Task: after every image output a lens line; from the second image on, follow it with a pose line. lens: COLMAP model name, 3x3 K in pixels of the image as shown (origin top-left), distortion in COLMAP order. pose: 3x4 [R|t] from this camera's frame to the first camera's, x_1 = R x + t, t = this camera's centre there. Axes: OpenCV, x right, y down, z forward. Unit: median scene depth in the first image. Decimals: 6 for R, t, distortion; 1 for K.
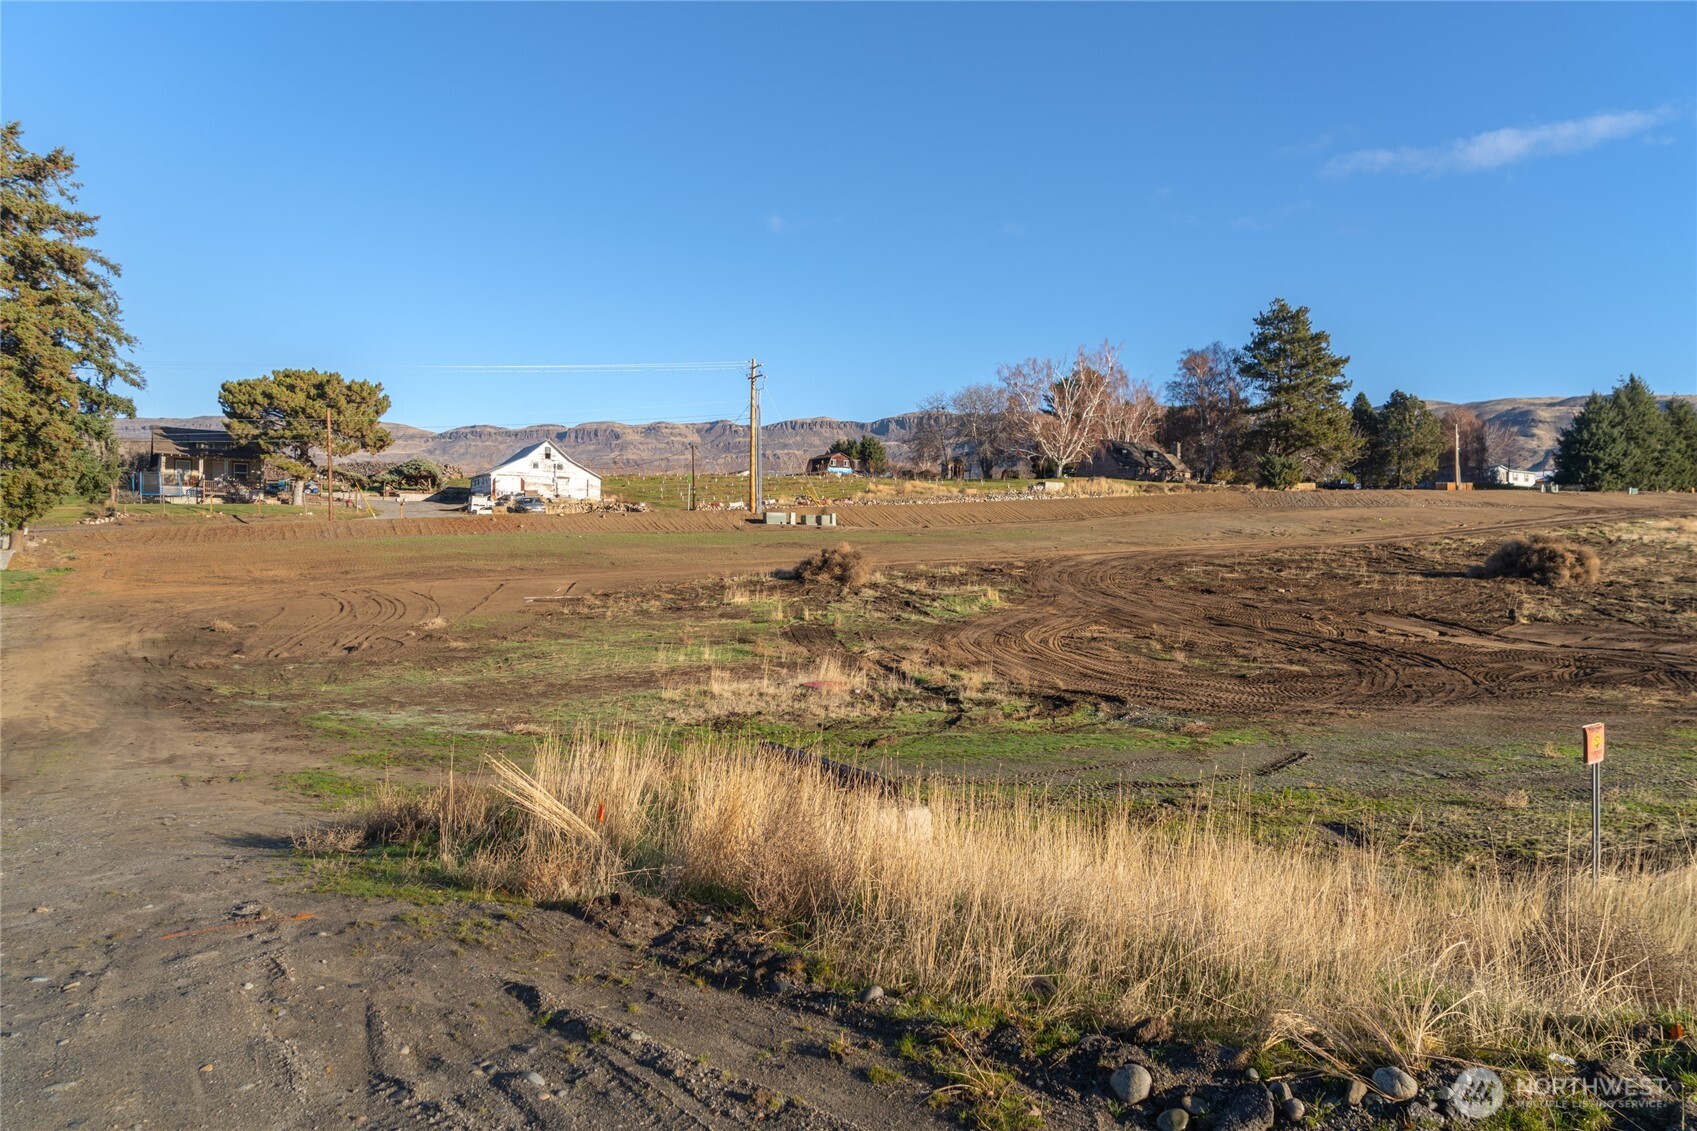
lens RADIAL K [[1162.1, 0, 848.5], [0, 1162.1, 565.5], [0, 0, 1]] dist [0.000799, -0.000720]
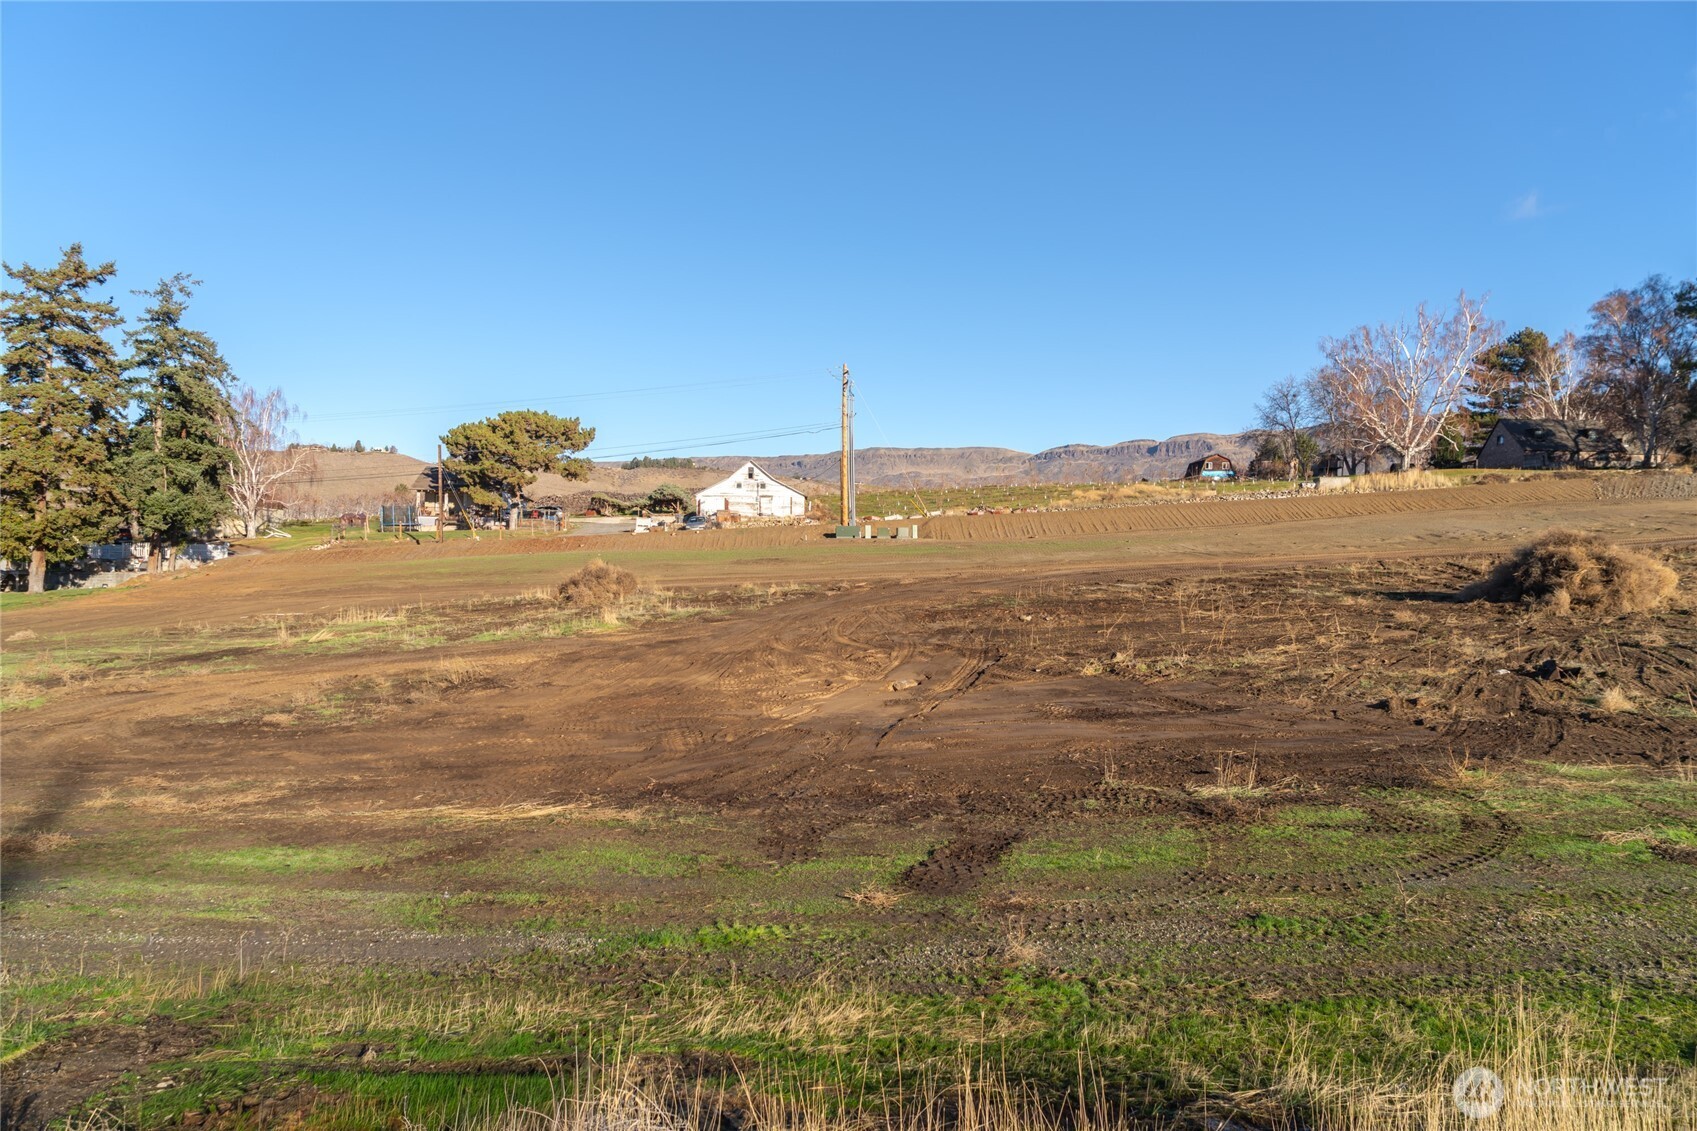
lens RADIAL K [[1162.1, 0, 848.5], [0, 1162.1, 565.5], [0, 0, 1]] dist [0.000799, -0.000720]
pose [[0.870842, -0.009321, -0.491475, 0.248430], [0.002949, 0.999901, -0.013739, -0.000582], [0.491555, 0.010516, 0.870783, 0.117520]]
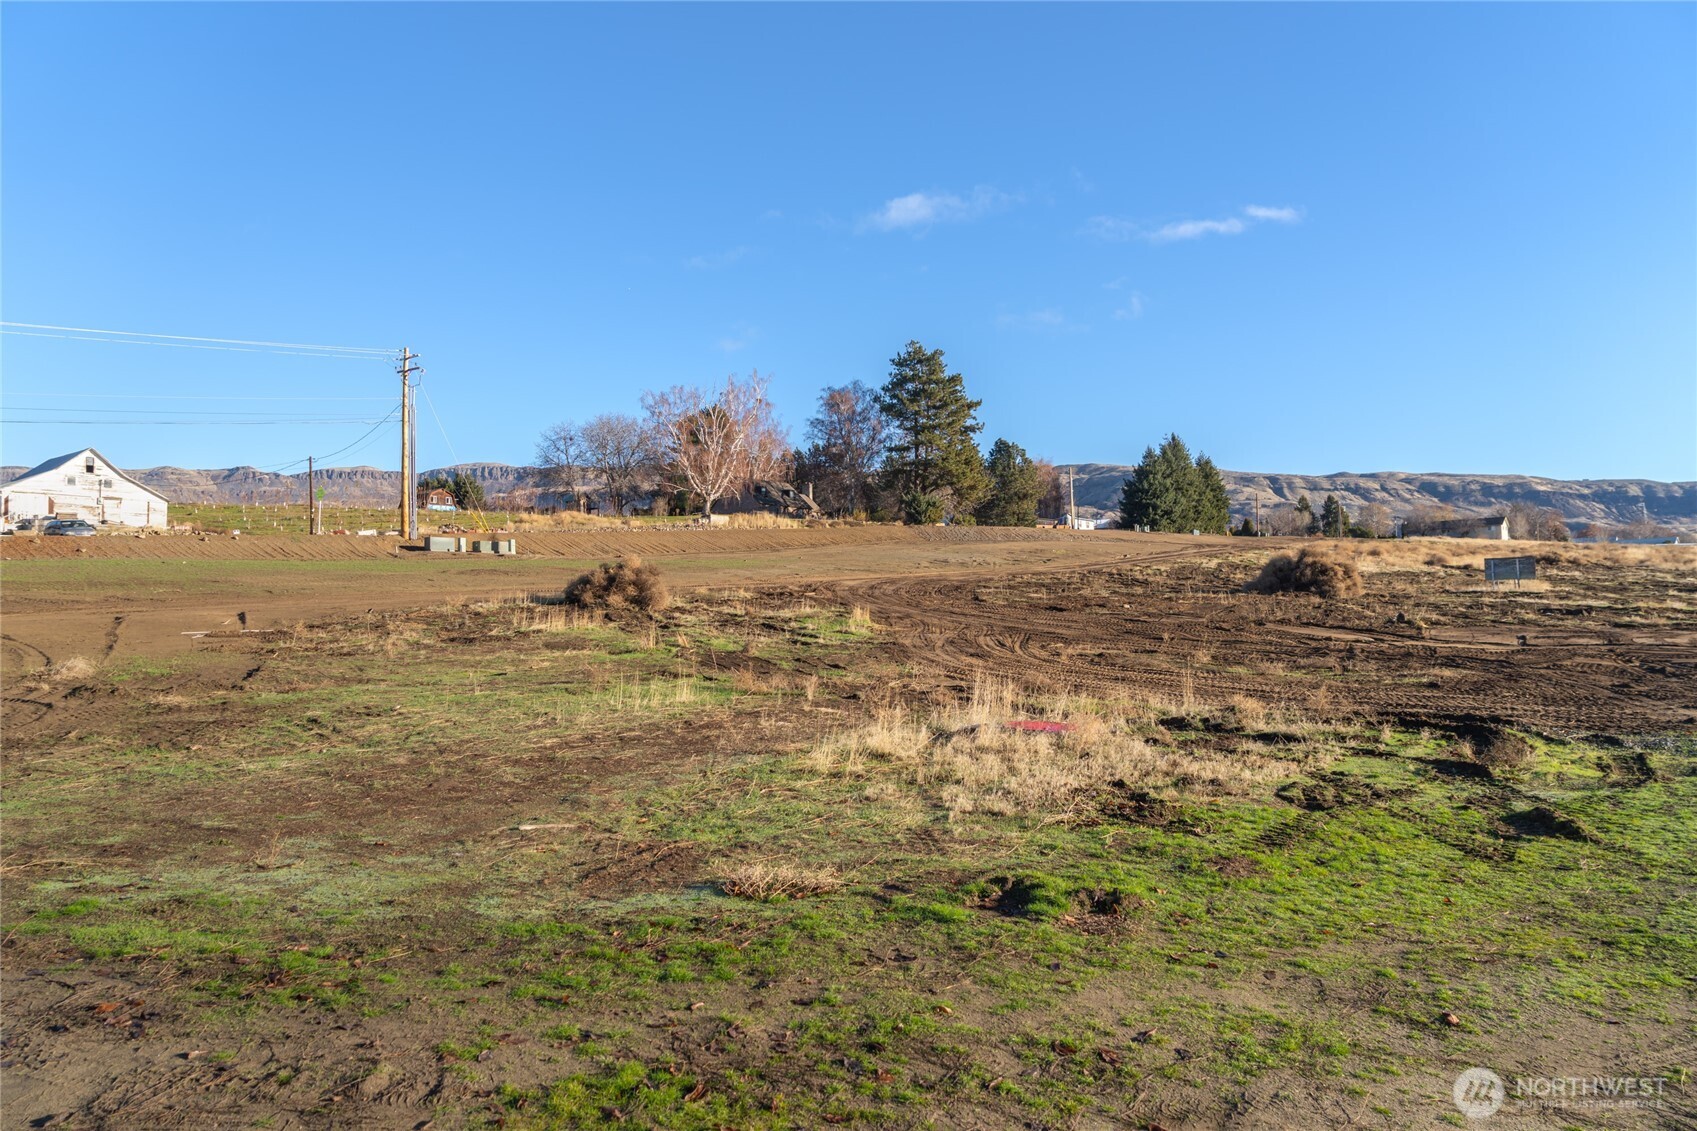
lens RADIAL K [[1148.6, 0, 848.5], [0, 1148.6, 565.5], [0, 0, 1]] dist [-0.008832, 0.003496]
pose [[0.928558, -0.005511, 0.371146, -0.060188], [0.023149, 0.998803, -0.043086, 0.009178], [-0.370465, 0.048599, 0.927574, 0.101239]]
